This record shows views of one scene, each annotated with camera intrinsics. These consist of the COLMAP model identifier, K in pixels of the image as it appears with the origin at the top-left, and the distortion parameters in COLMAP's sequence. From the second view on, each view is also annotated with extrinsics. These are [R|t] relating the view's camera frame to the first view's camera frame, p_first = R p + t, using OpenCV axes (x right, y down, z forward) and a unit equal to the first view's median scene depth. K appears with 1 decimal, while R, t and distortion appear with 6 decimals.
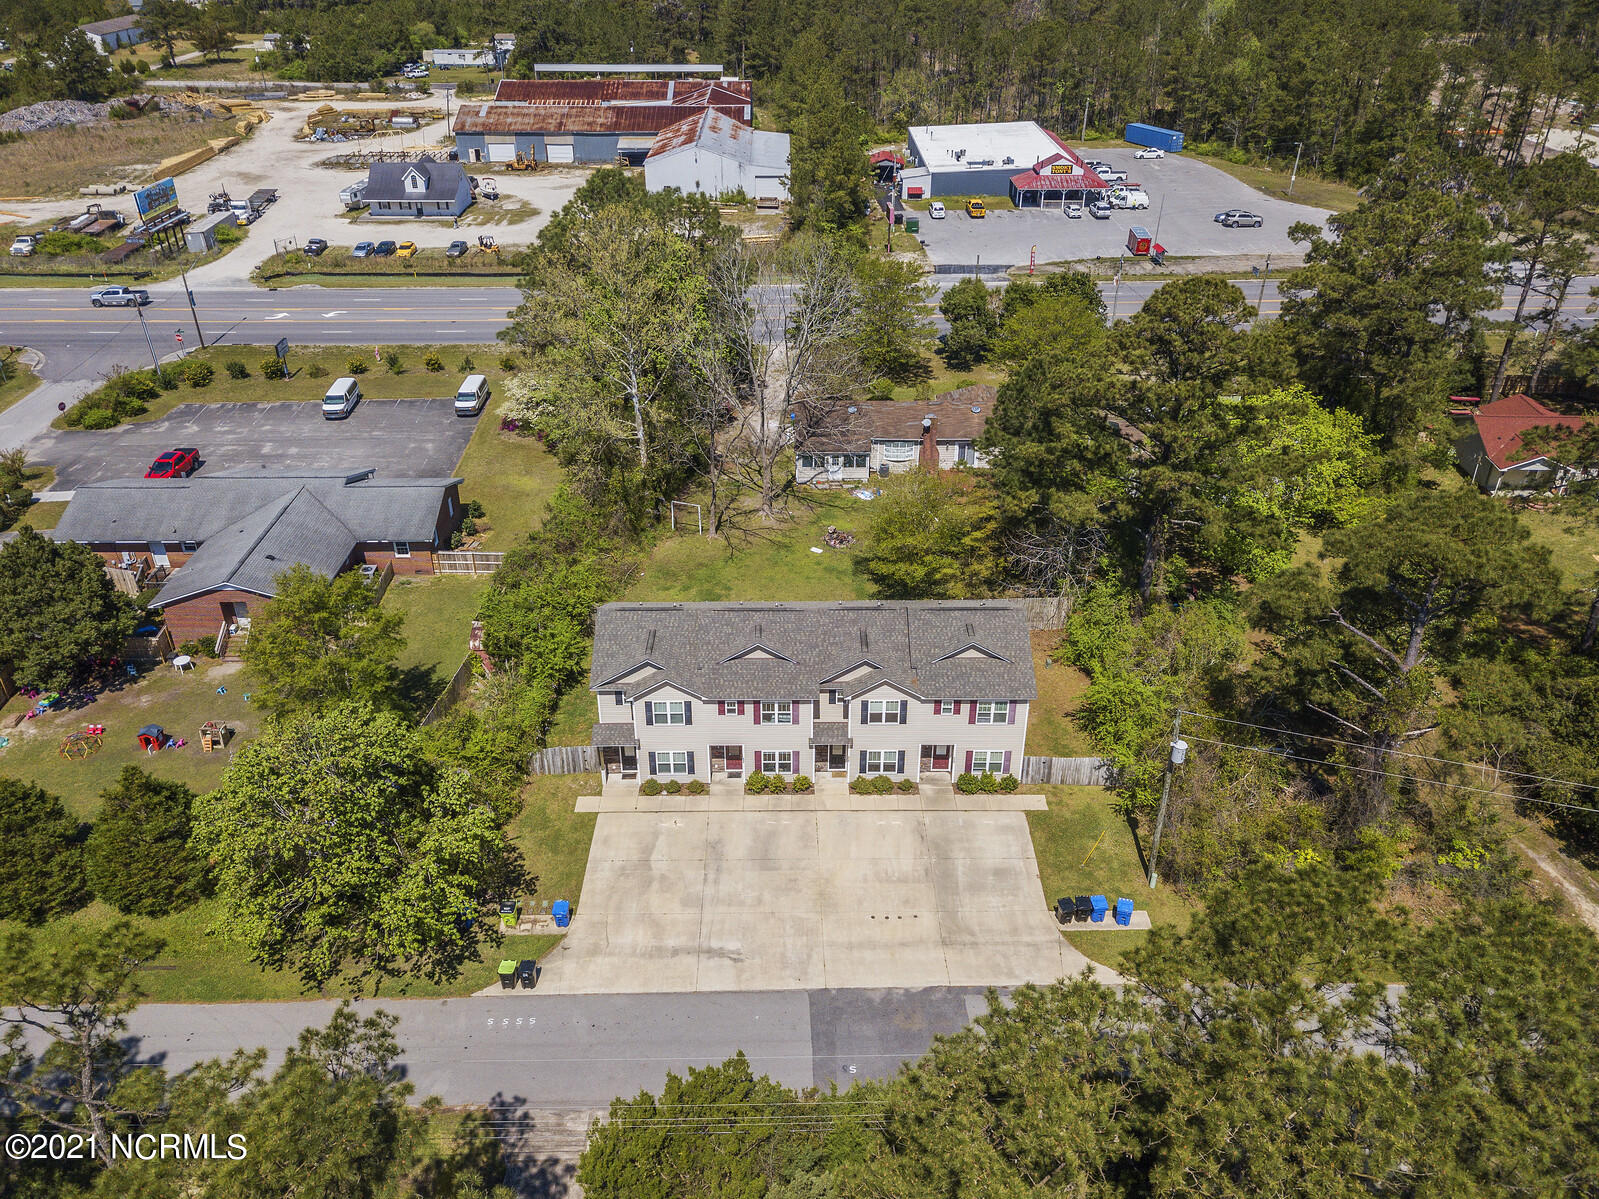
lens RADIAL K [[1197.1, 0, 793.6], [0, 1197.1, 602.4], [0, 0, 1]] dist [0.048478, -0.003891]
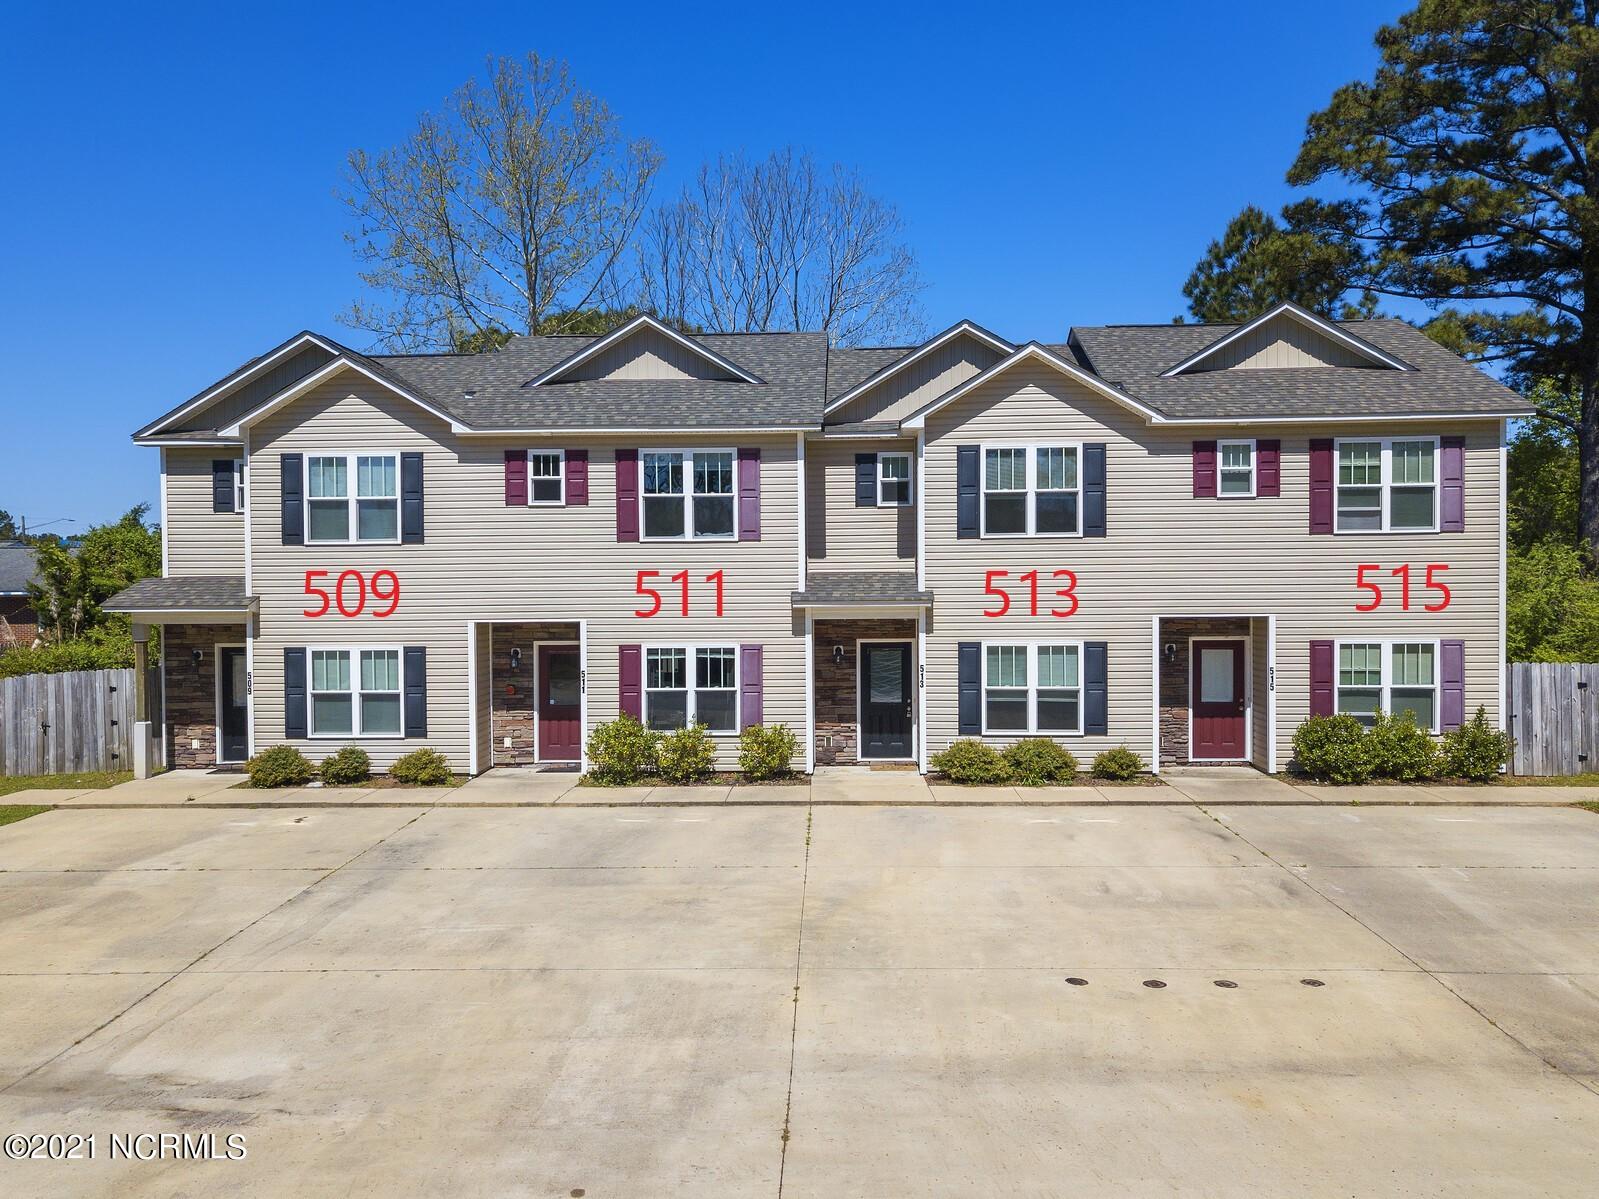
lens RADIAL K [[1238.4, 0, 798.9], [0, 1238.4, 612.3], [0, 0, 1]] dist [0.028303, -0.008361]
pose [[0.998907, -0.007090, -0.046193, 0.029612], [-0.015937, 0.877500, -0.479311, 0.274686], [0.043932, 0.479524, 0.876429, 0.726018]]
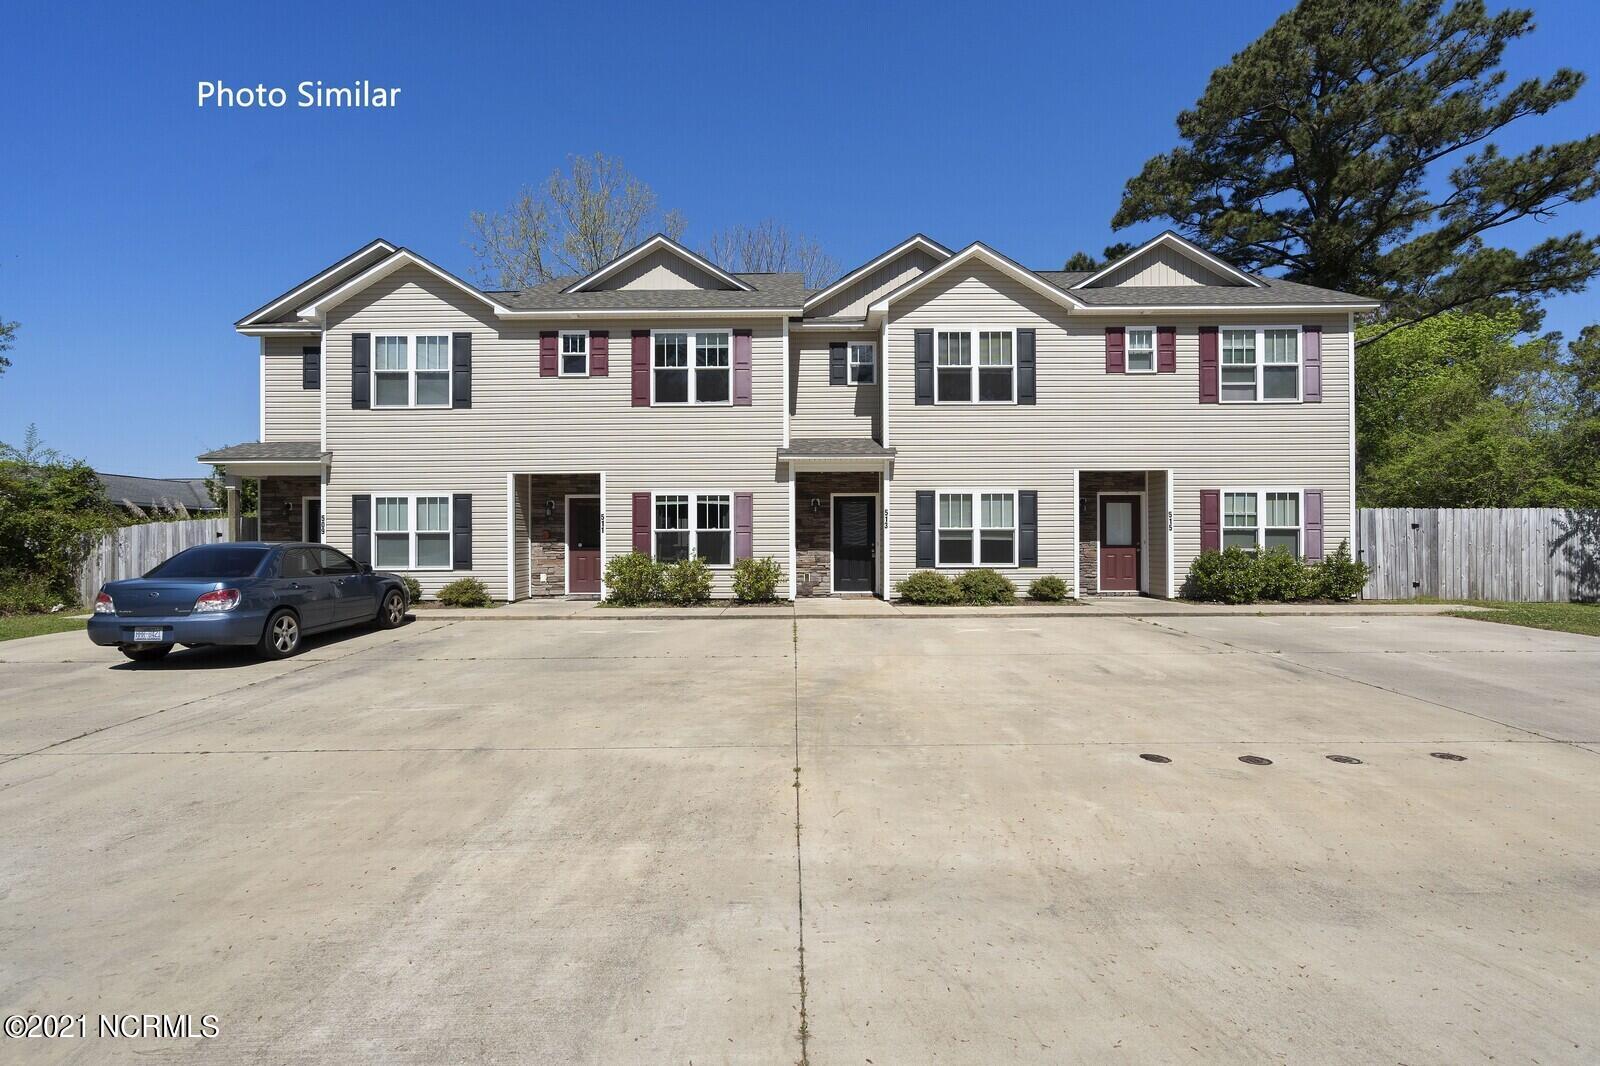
lens RADIAL K [[736.4, 0, 801.6], [0, 736.4, 545.8], [0, 0, 1]] dist [-0.001435, 0.001202]
pose [[0.999951, -0.003469, -0.009225, 0.022321], [-0.001549, 0.869034, -0.494749, 0.256075], [0.009733, 0.494739, 0.868987, 0.821321]]
